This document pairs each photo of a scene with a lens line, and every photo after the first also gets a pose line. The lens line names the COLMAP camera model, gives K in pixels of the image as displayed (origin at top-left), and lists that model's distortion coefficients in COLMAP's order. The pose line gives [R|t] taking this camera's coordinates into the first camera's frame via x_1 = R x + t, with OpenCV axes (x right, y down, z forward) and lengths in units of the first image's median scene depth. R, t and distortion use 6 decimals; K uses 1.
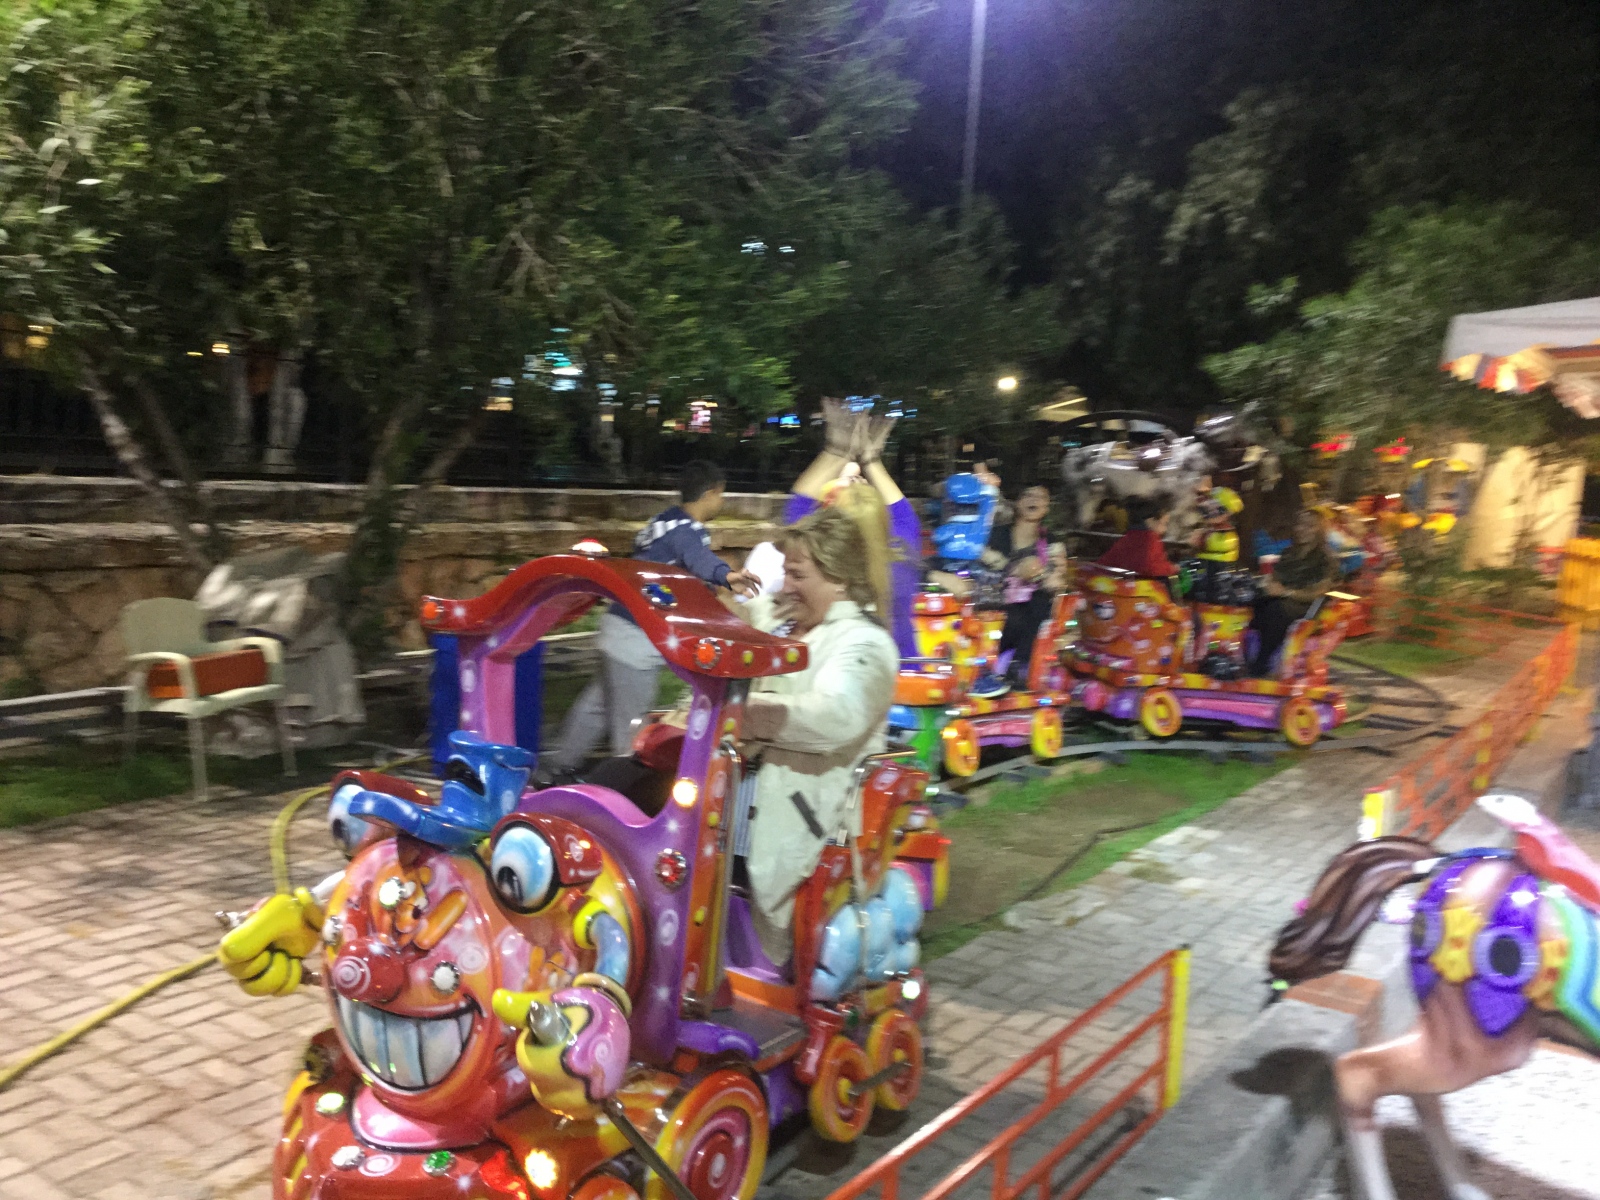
lens RADIAL K [[1433.0, 0, 794.5], [0, 1433.0, 599.4], [0, 0, 1]] dist [0.152606, -0.358495]
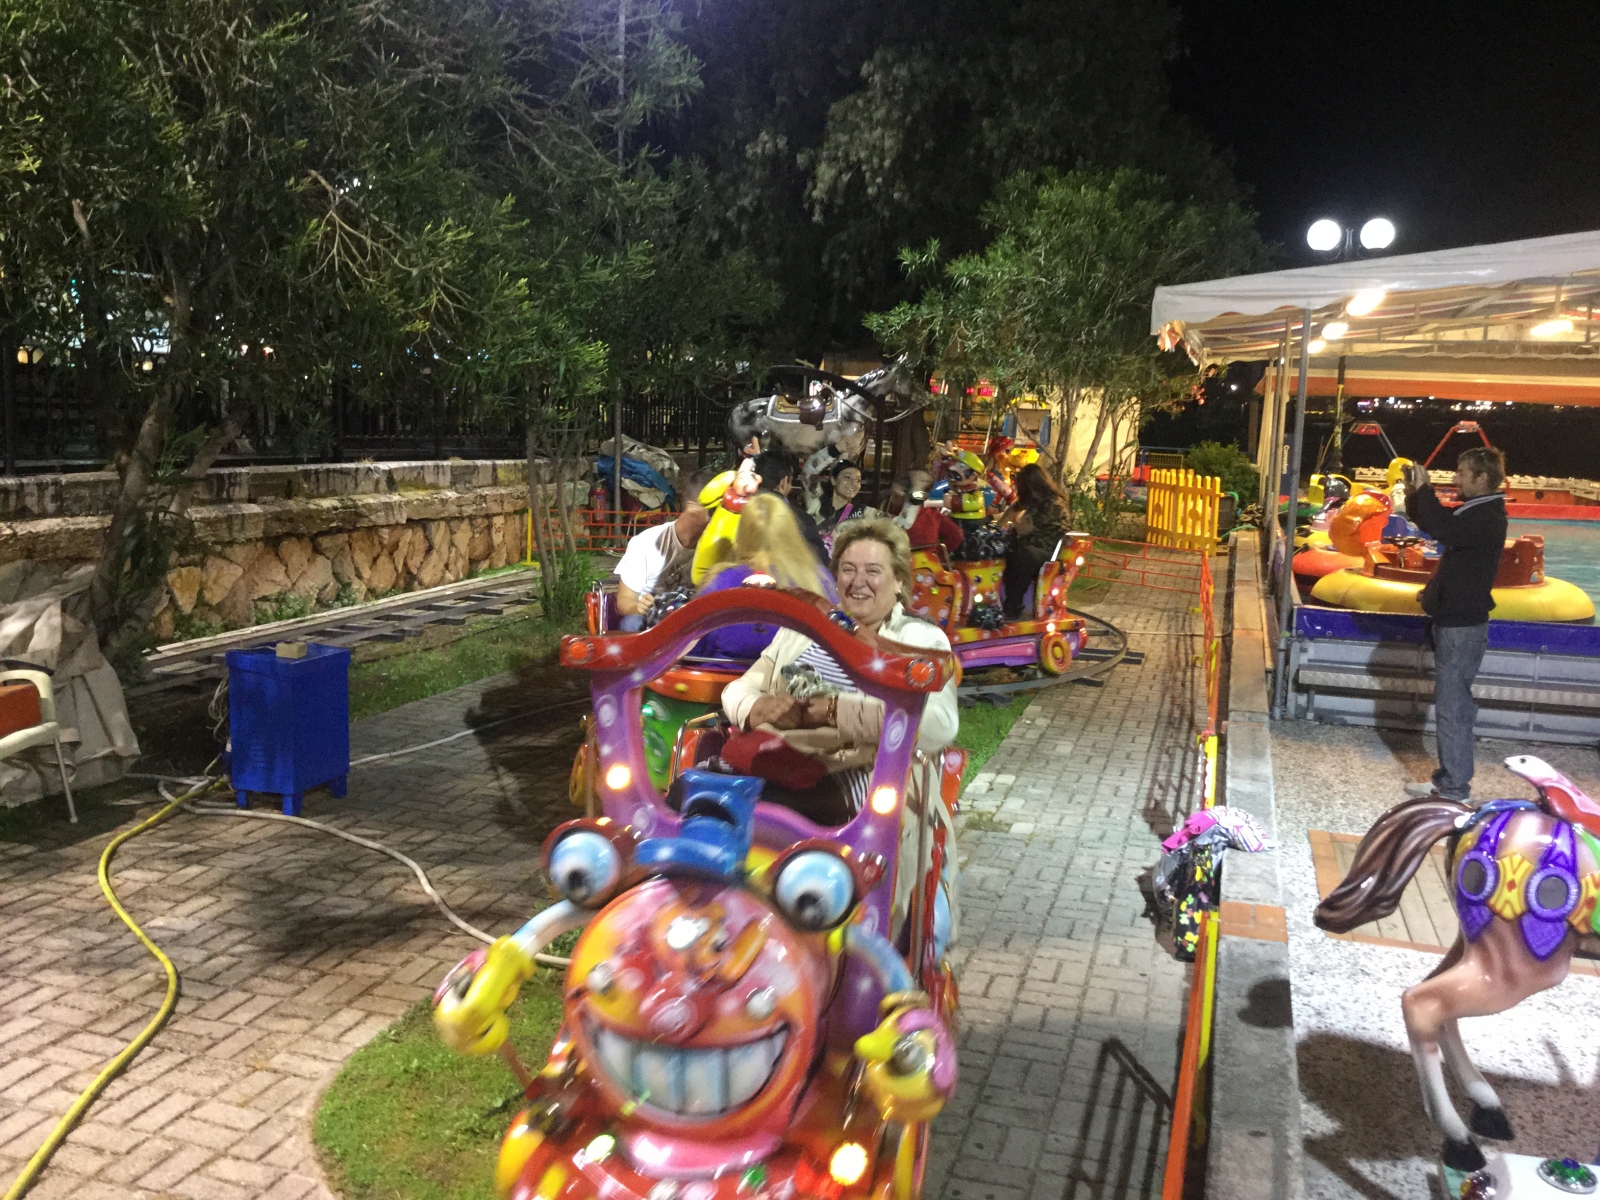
lens RADIAL K [[1443.9, 0, 797.3], [0, 1443.9, 597.4], [0, 0, 1]] dist [0.119646, -0.232558]
pose [[0.953199, -0.066050, 0.295040, -0.170176], [0.053792, 0.997325, 0.049480, -0.034658], [-0.297519, -0.031294, 0.954203, 0.014717]]
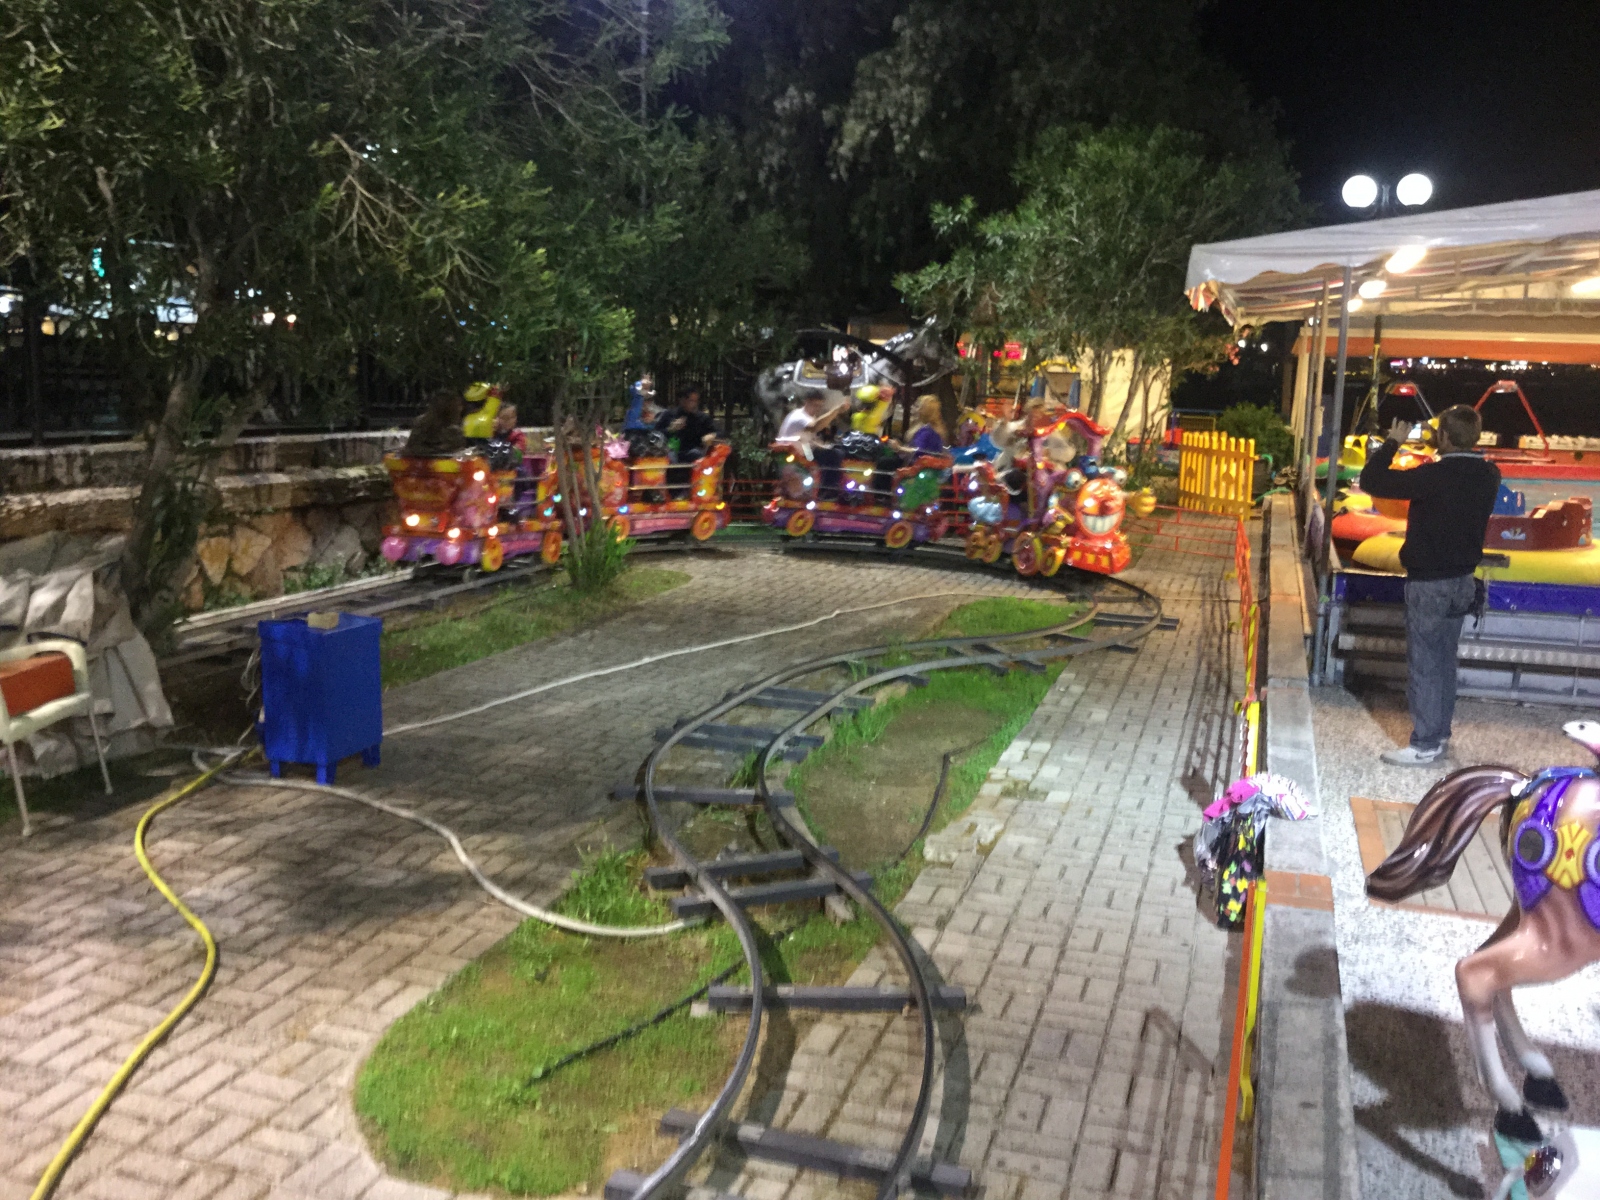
lens RADIAL K [[1448.1, 0, 798.2], [0, 1448.1, 606.9], [0, 0, 1]] dist [0.129366, -0.277237]
pose [[0.957521, -0.079635, 0.277150, -0.172859], [0.060346, 0.995167, 0.077461, -0.034591], [-0.281979, -0.057446, 0.957699, 0.022175]]
